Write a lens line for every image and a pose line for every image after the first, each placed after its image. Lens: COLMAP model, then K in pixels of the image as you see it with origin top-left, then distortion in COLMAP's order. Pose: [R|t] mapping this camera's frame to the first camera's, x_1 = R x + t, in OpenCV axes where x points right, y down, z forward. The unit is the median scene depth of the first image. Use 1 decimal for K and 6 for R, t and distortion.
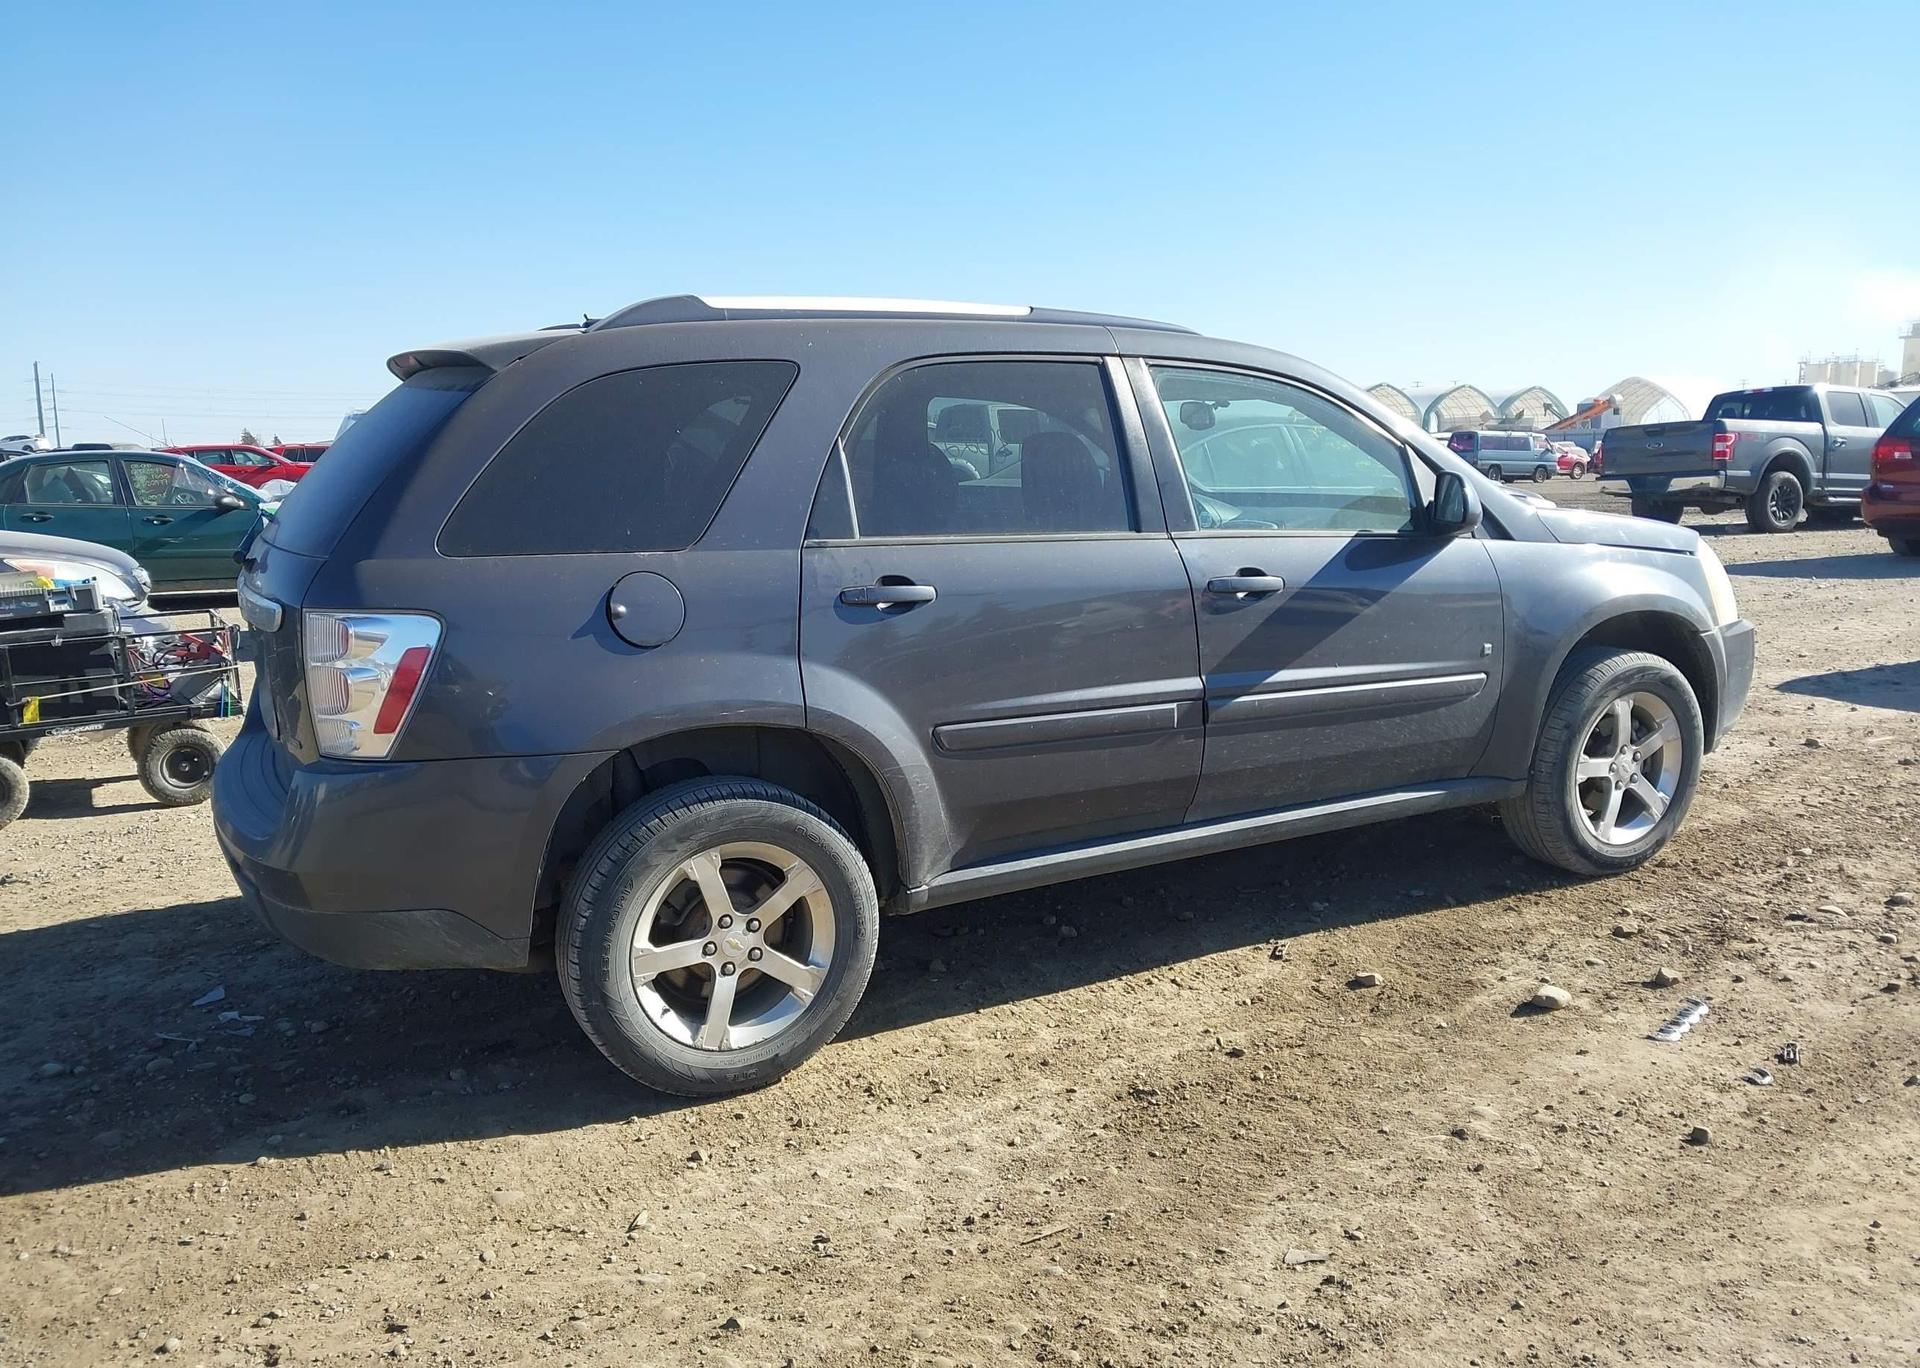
lens RADIAL K [[1537.5, 0, 978.5], [0, 1537.5, 681.8], [0, 0, 1]] dist [0.040077, -0.047627]
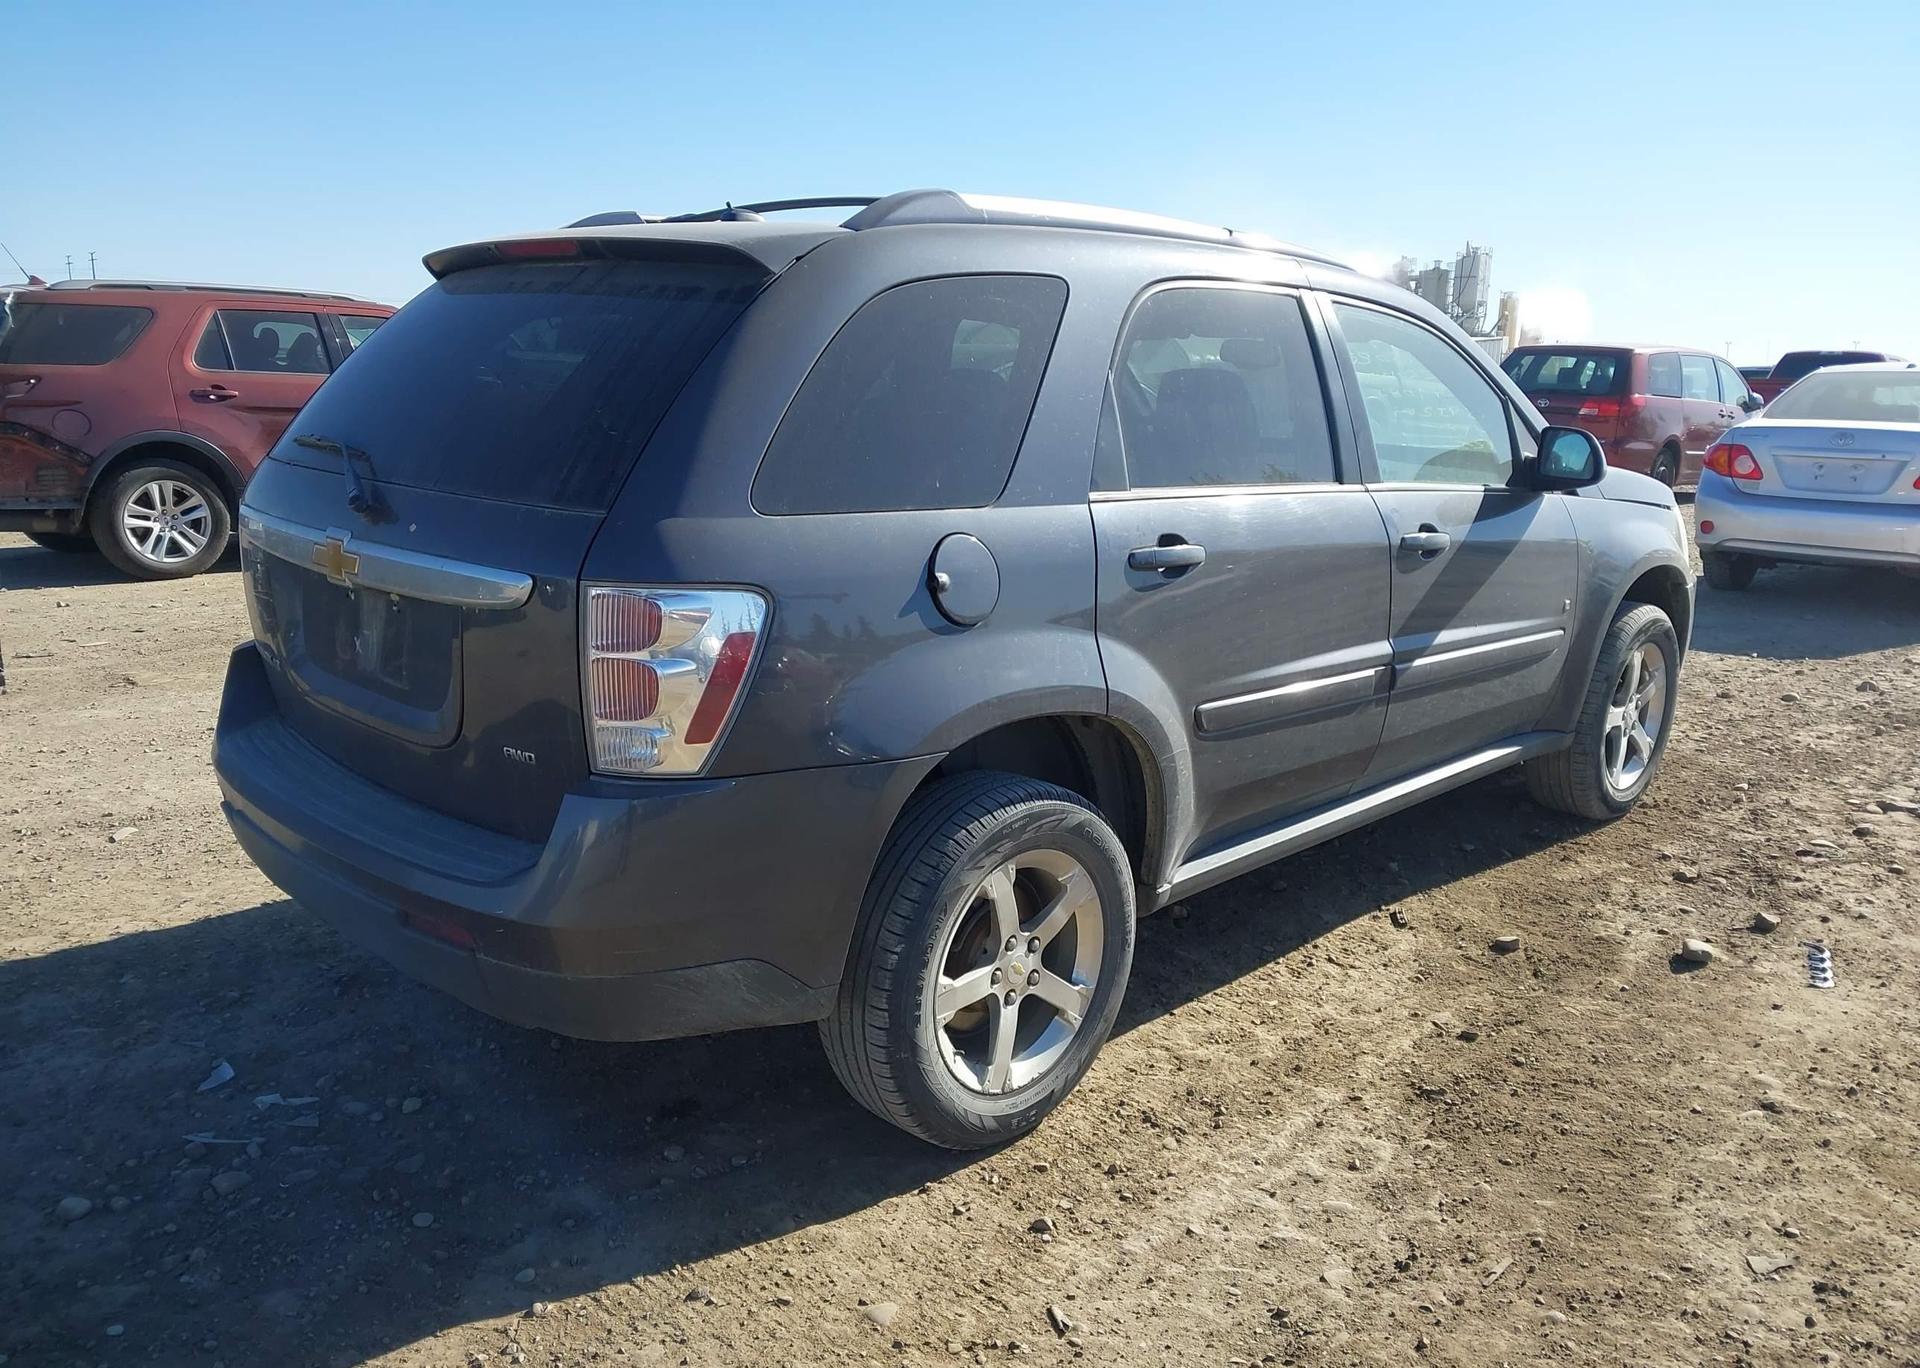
lens RADIAL K [[1537.5, 0, 997.5], [0, 1537.5, 678.7], [0, 0, 1]] dist [0.040077, -0.047627]
pose [[0.953815, -0.021149, 0.299649, -0.411543], [0.006997, 0.998812, 0.048221, -0.030218], [-0.300313, -0.043897, 0.952830, 0.194416]]
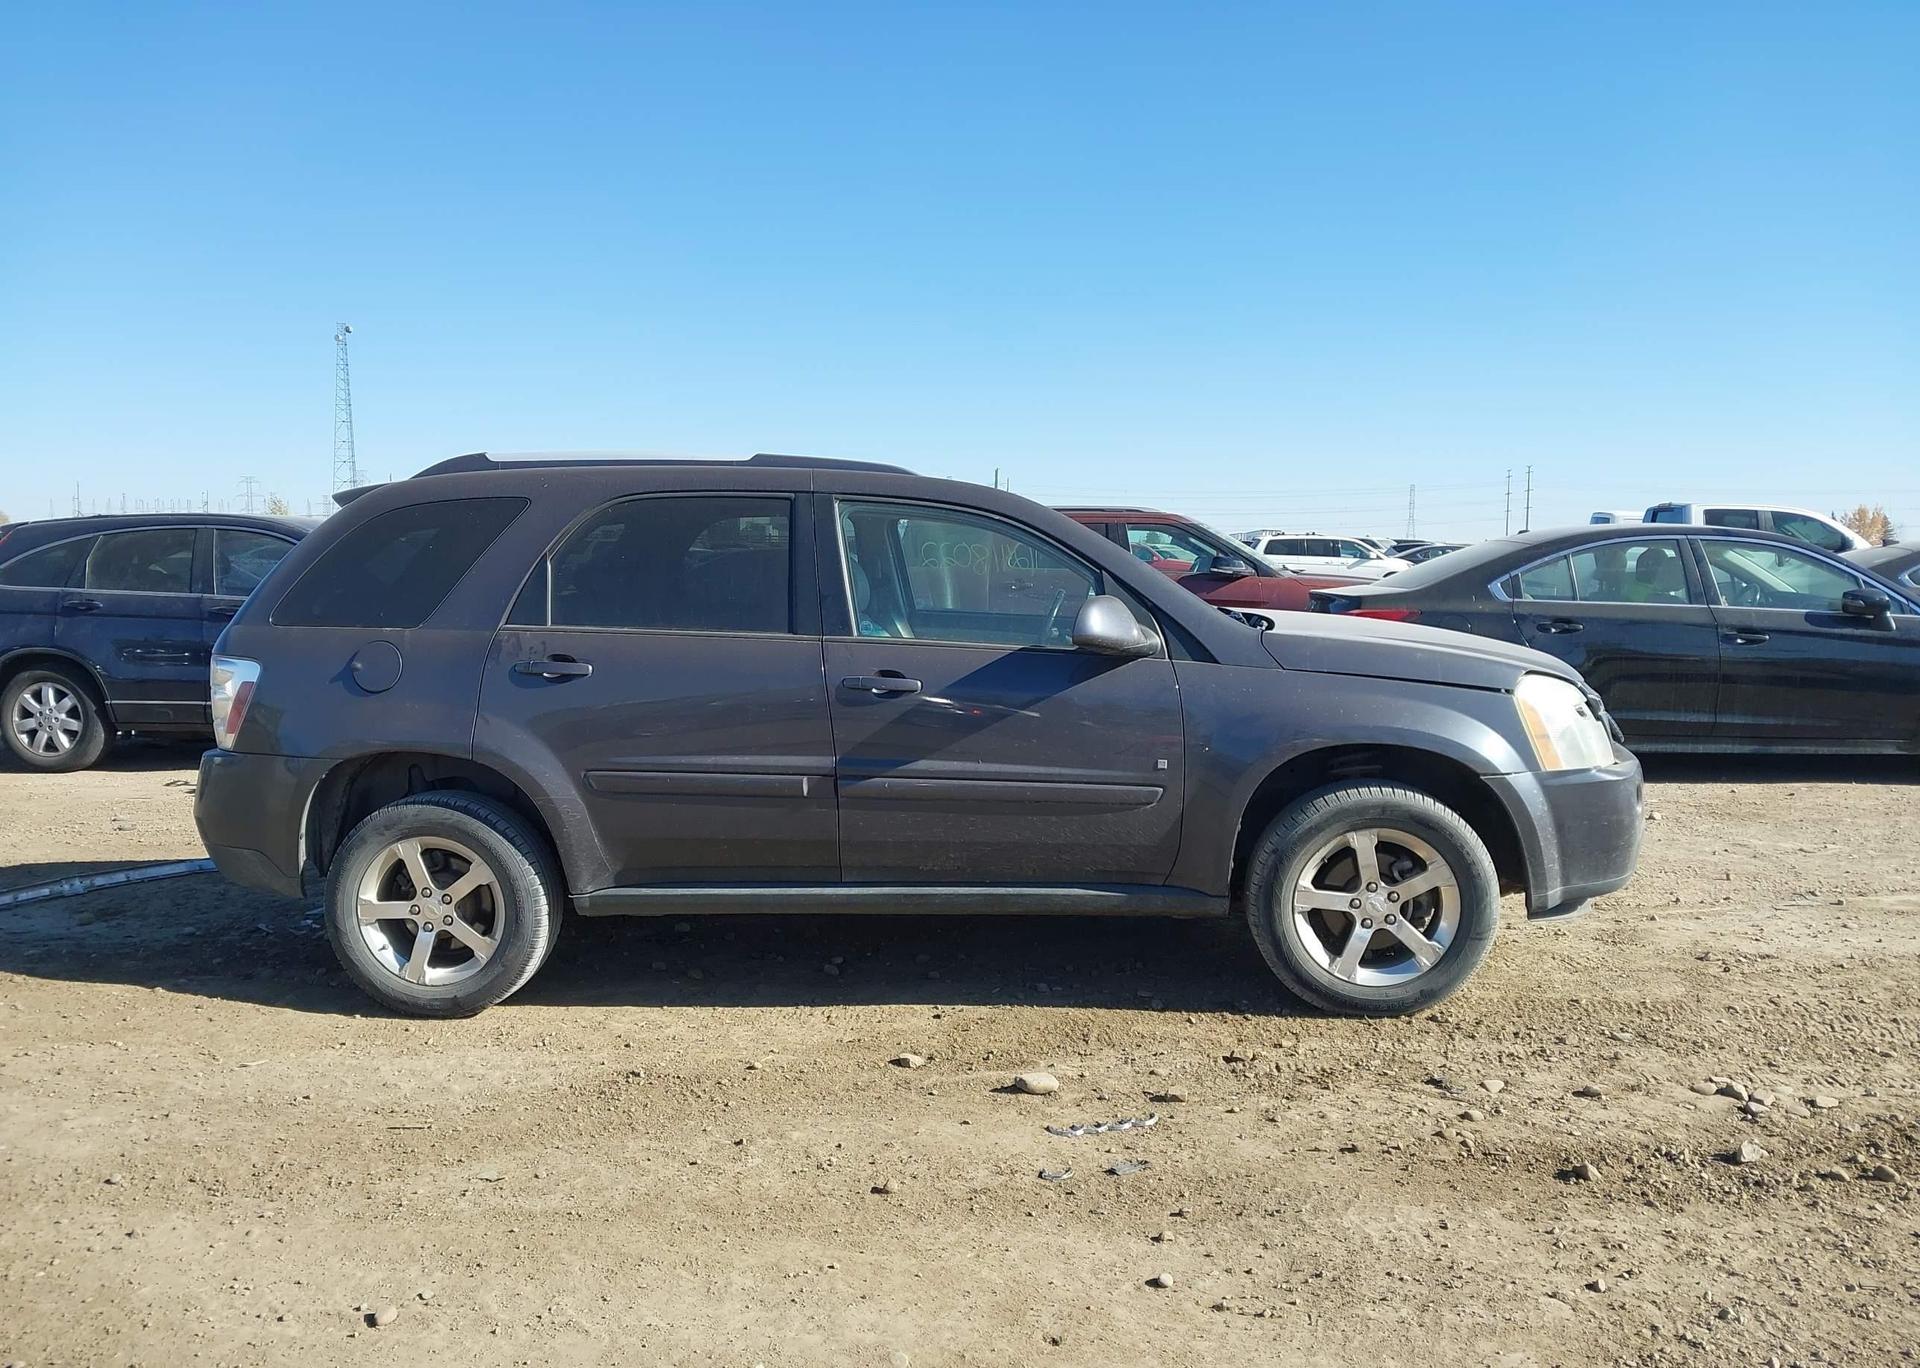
lens RADIAL K [[1537.5, 0, 959.7], [0, 1537.5, 643.3], [0, 0, 1]] dist [0.040077, -0.047627]
pose [[0.838695, 0.049645, -0.542334, 0.970615], [-0.097667, 0.993403, -0.060102, -0.032008], [0.535773, 0.103375, 0.838010, 0.053551]]
